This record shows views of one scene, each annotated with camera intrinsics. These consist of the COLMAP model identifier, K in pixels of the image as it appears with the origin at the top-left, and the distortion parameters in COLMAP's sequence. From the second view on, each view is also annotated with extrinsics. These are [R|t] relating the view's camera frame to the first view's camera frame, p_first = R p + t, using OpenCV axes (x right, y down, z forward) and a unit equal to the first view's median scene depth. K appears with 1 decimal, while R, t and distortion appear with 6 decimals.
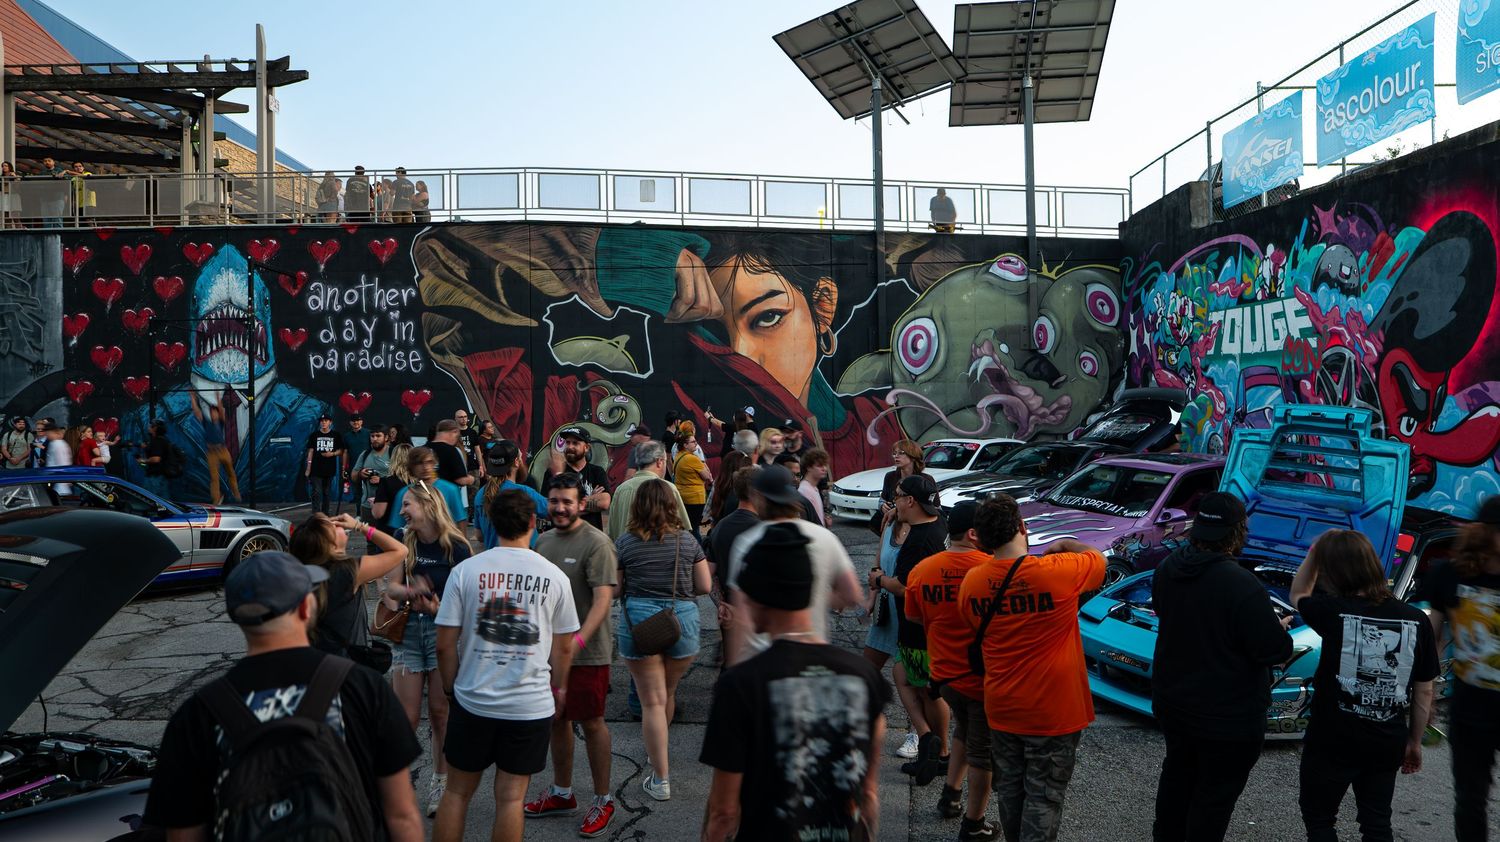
lens RADIAL K [[1046.5, 0, 744.6], [0, 1046.5, 415.9], [0, 0, 1]] dist [-0.001501, -0.002224]
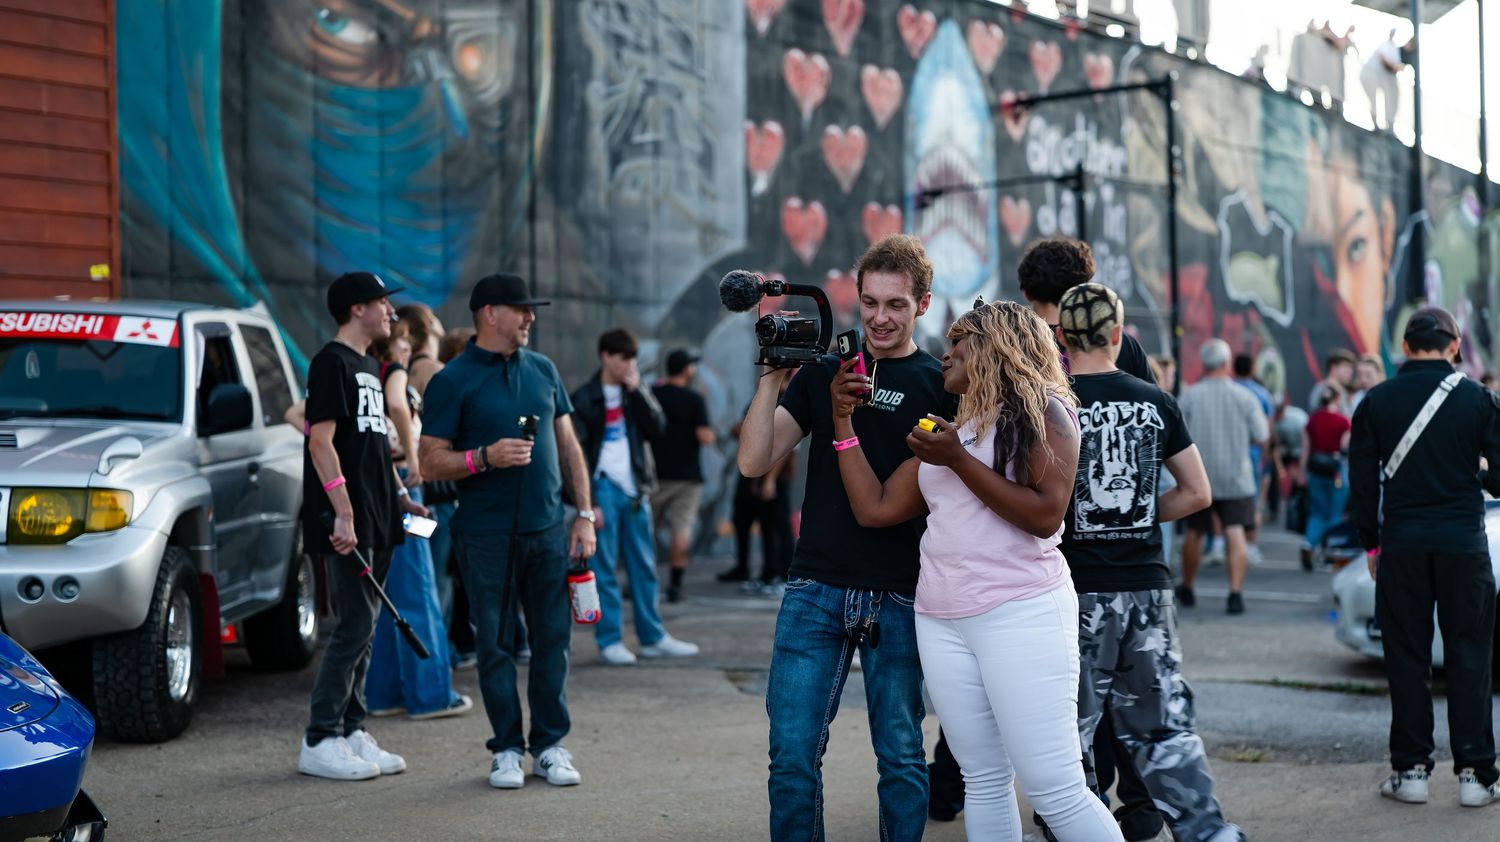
lens RADIAL K [[2059.9, 0, 742.9], [0, 2059.9, 421.5], [0, 0, 1]] dist [0.008302, 0.000000]
pose [[0.620039, 0.007988, 0.784531, -1.335438], [-0.006773, 0.999965, -0.004829, 0.034384], [-0.784542, -0.002319, 0.620071, 0.460583]]
